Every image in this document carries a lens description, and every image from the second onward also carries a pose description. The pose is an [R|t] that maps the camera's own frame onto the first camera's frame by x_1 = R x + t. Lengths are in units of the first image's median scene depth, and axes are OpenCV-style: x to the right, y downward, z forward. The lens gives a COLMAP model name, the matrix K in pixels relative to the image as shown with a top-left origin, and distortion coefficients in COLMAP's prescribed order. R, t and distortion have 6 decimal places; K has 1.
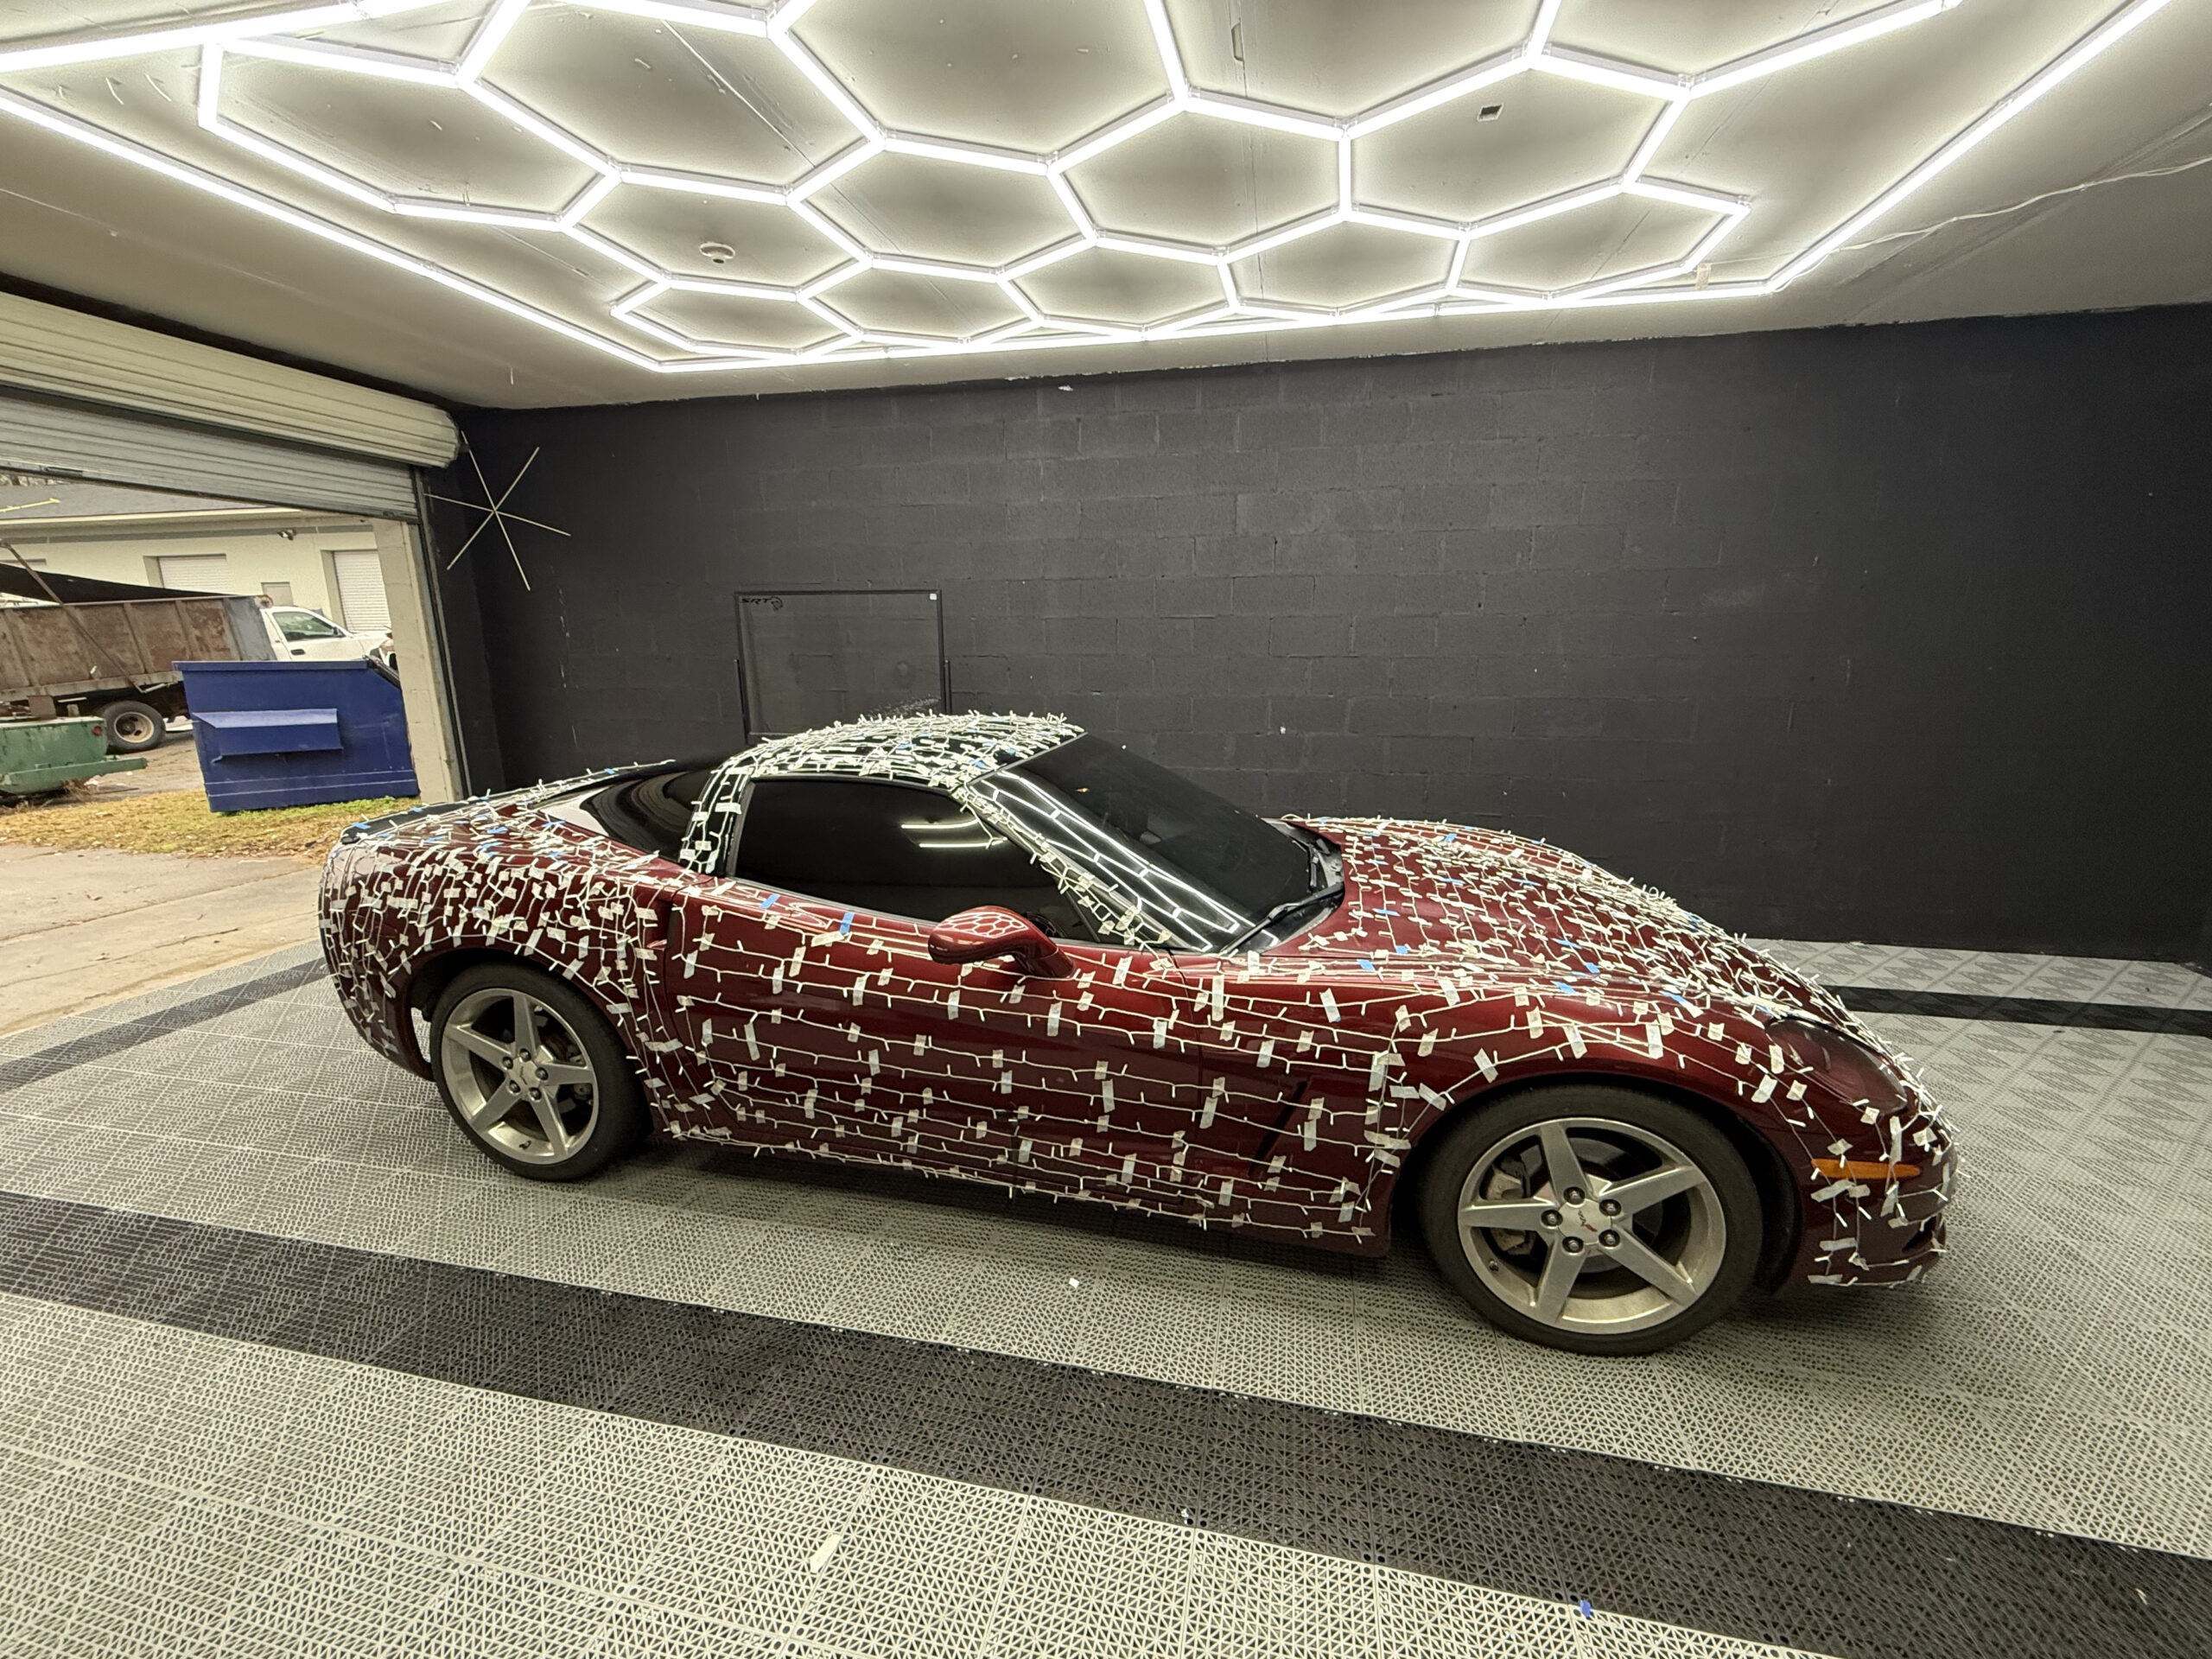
lens RADIAL K [[875.1, 0, 1106.0], [0, 875.1, 829.5], [0, 0, 1]] dist [-0.003309, -0.000677]
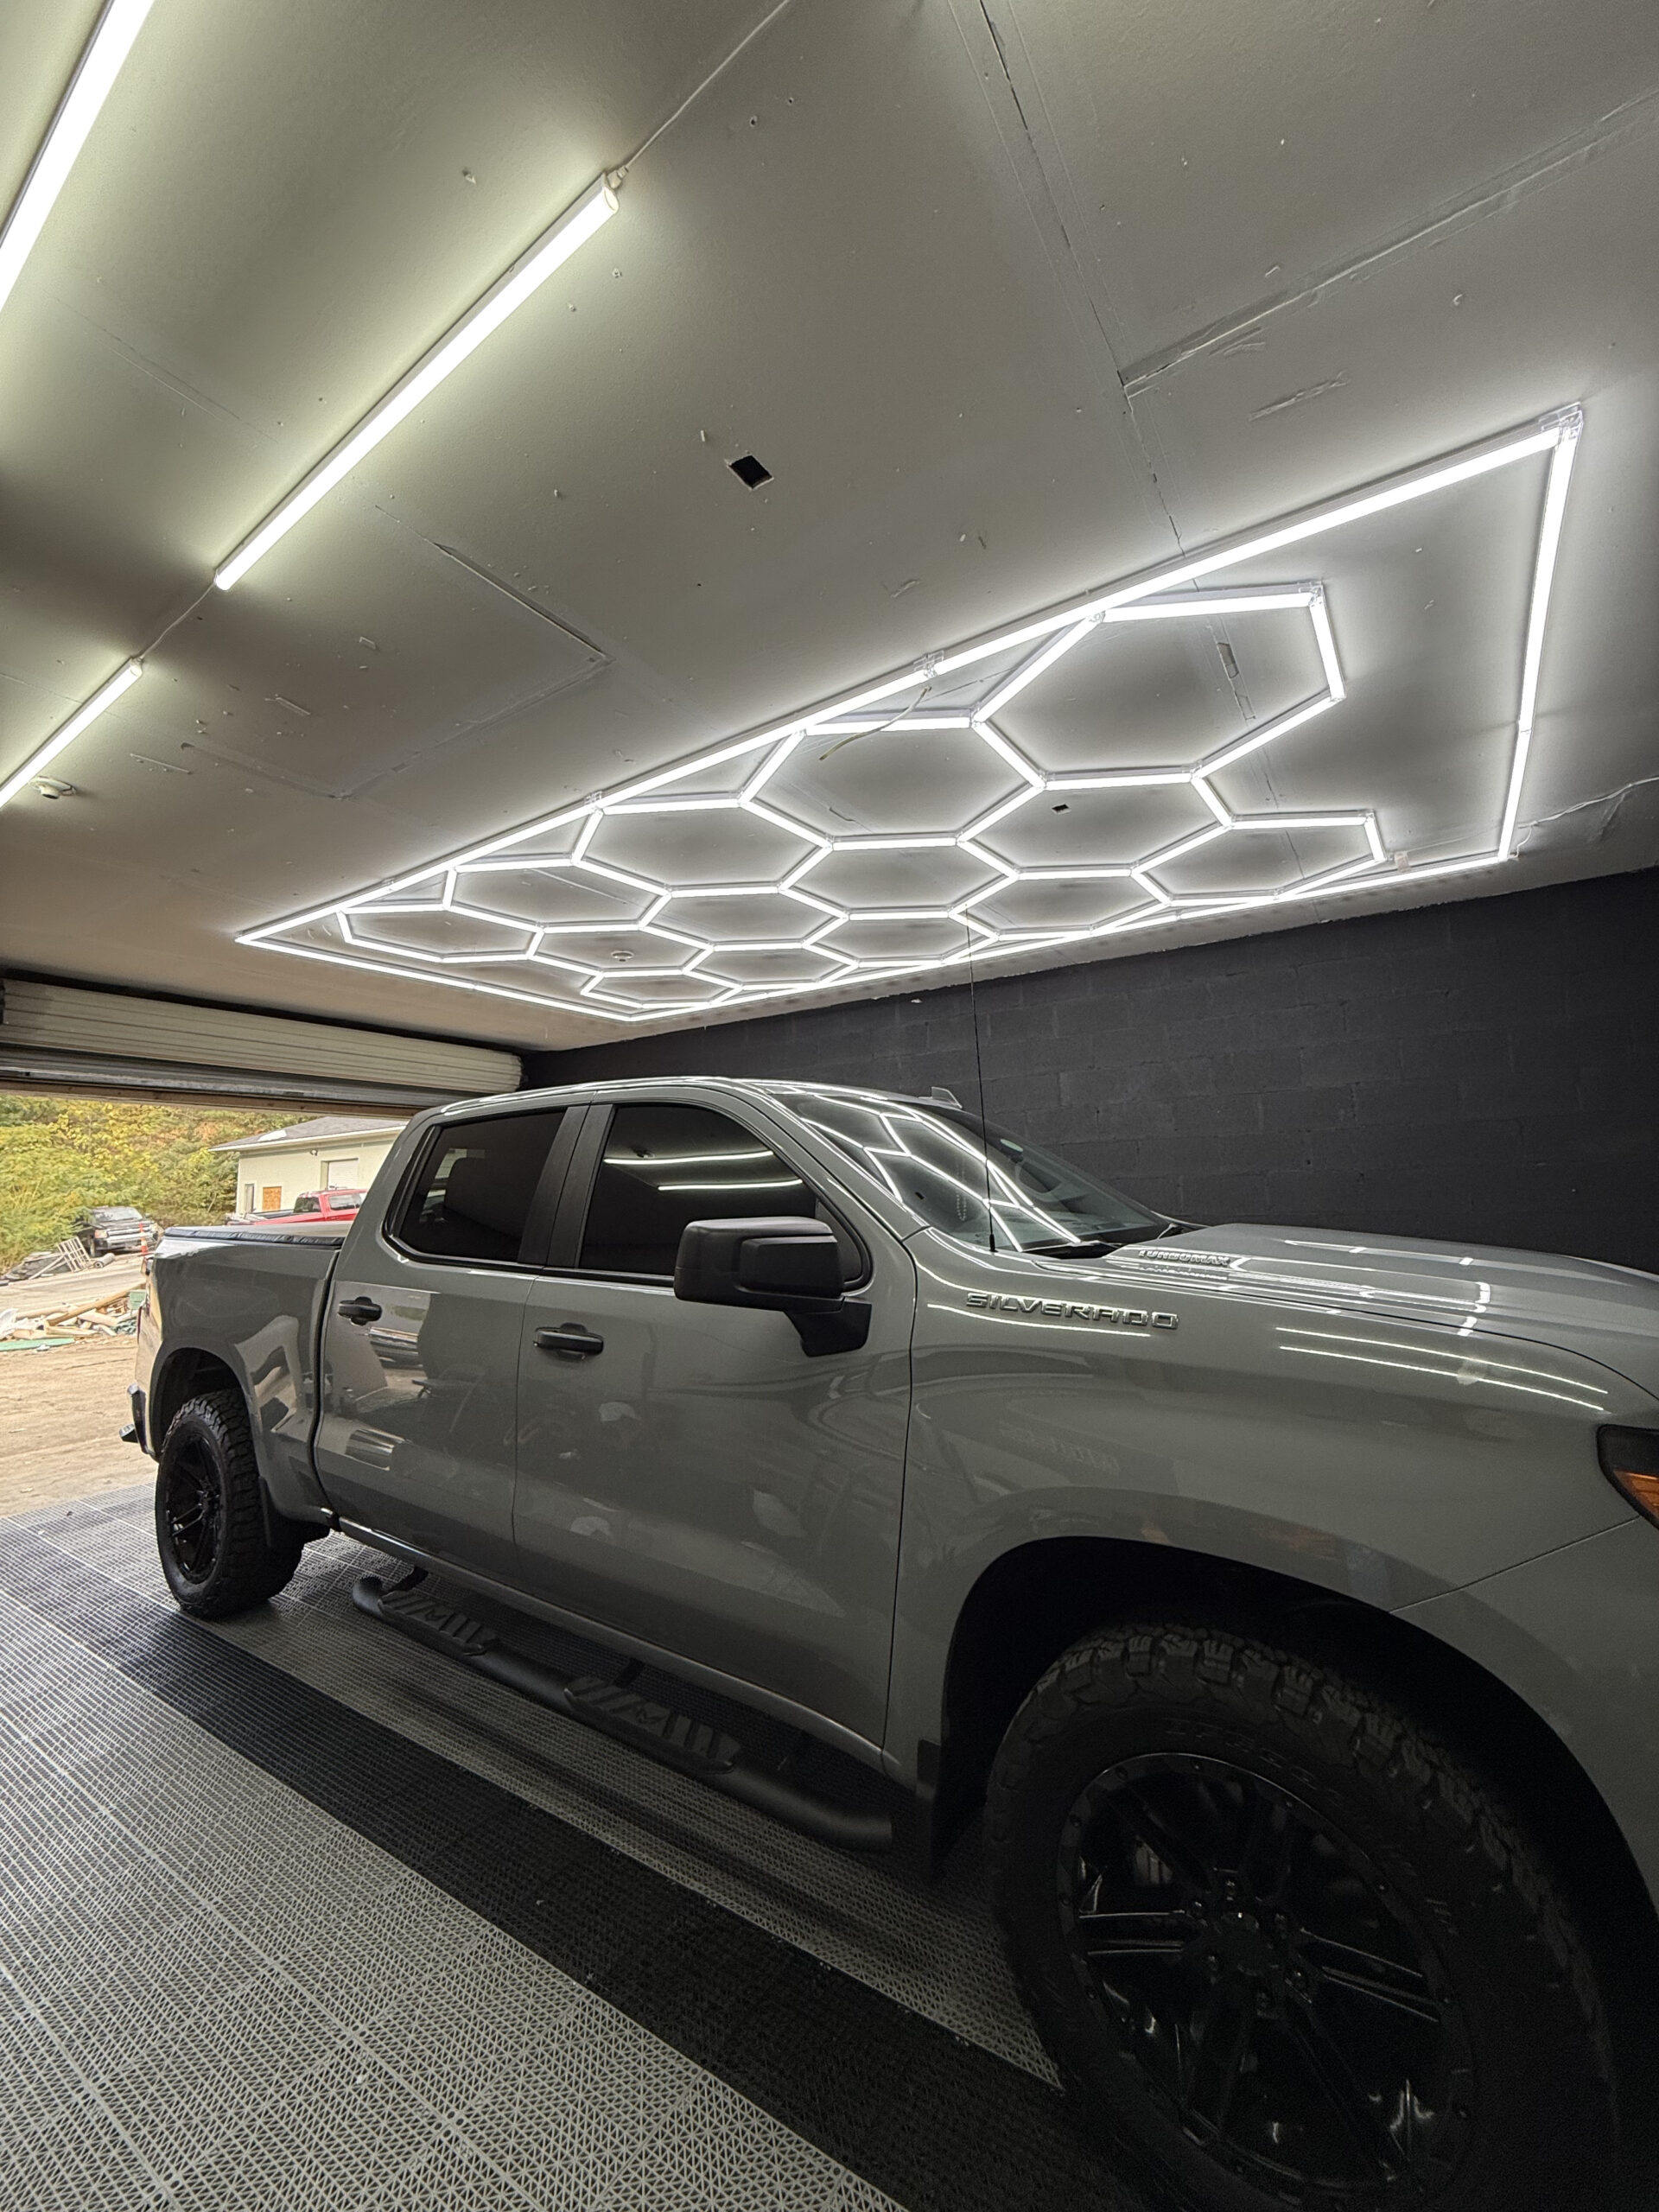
lens RADIAL K [[875.1, 0, 846.5], [0, 875.1, 1117.9], [0, 0, 1]] dist [-0.003309, -0.000677]
pose [[0.929427, -0.051976, -0.365326, 0.416494], [-0.058230, 0.956967, -0.284293, 0.007034], [0.364382, 0.285503, 0.886405, -0.100609]]
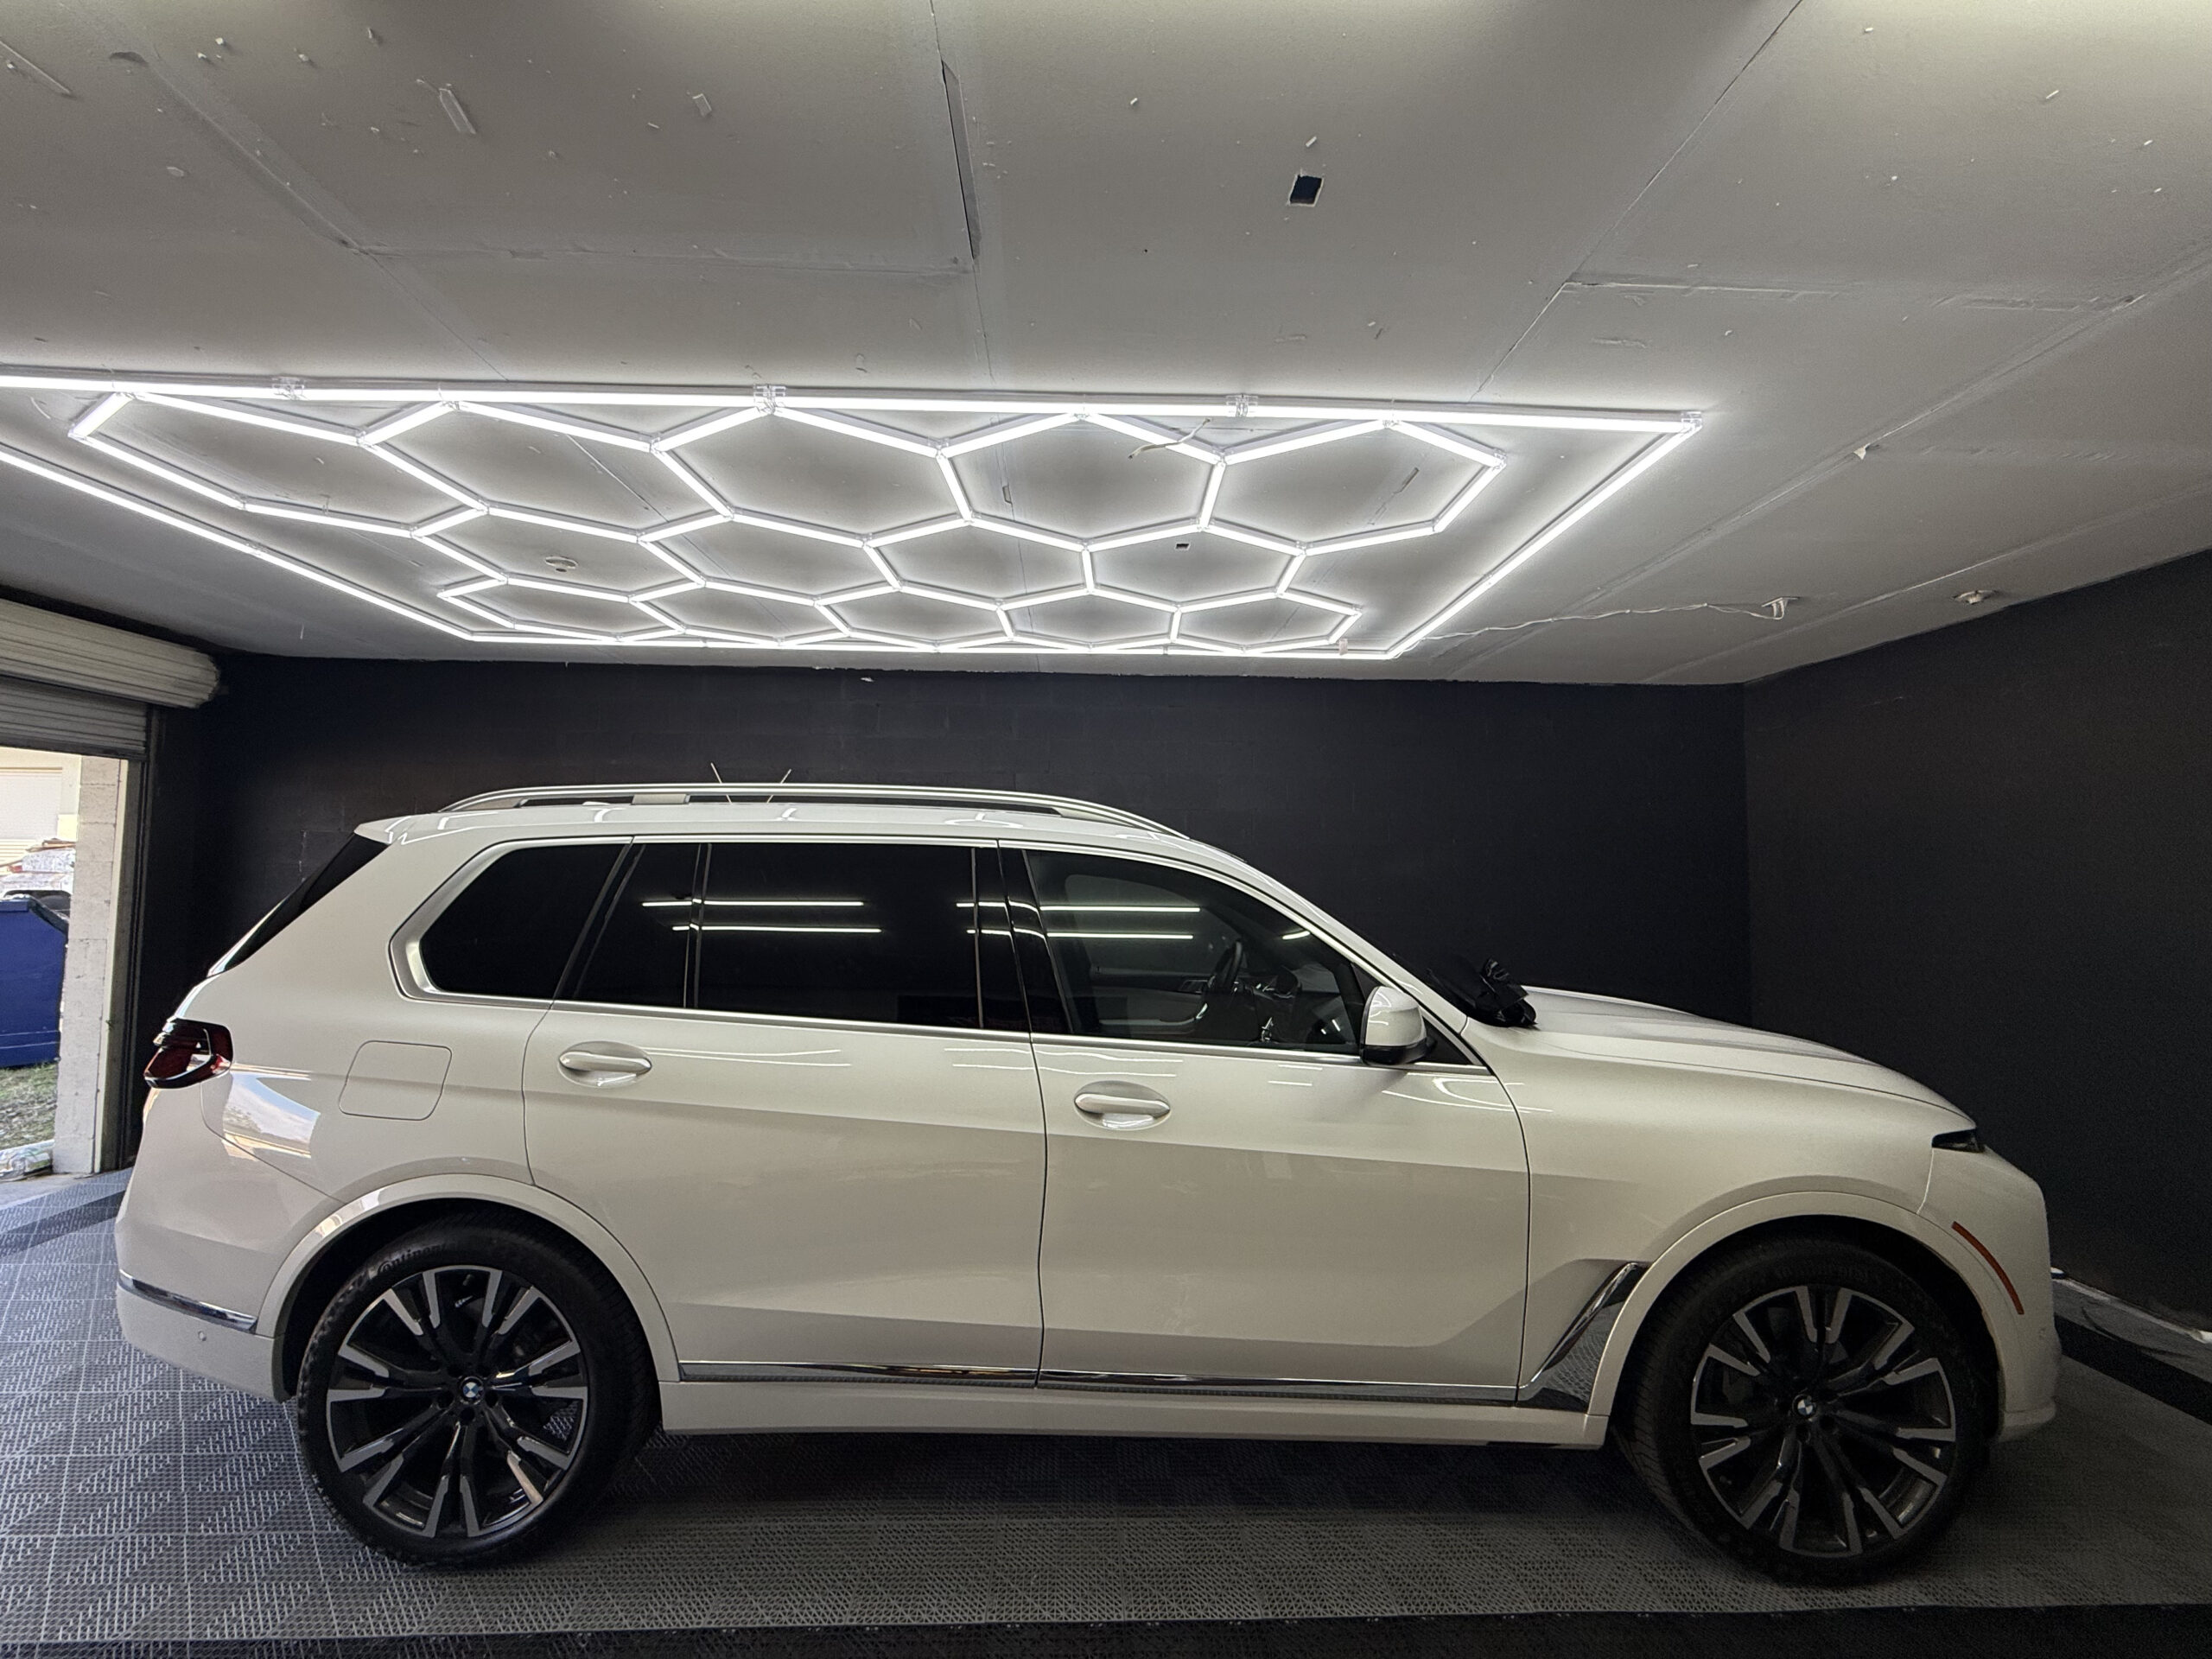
lens RADIAL K [[875.1, 0, 1106.0], [0, 875.1, 829.5], [0, 0, 1]] dist [-0.003309, -0.000677]
pose [[0.971545, 0.027246, 0.235282, -0.008137], [0.037767, 0.962832, -0.267448, 0.009820], [-0.233824, 0.268724, 0.934406, -0.138874]]
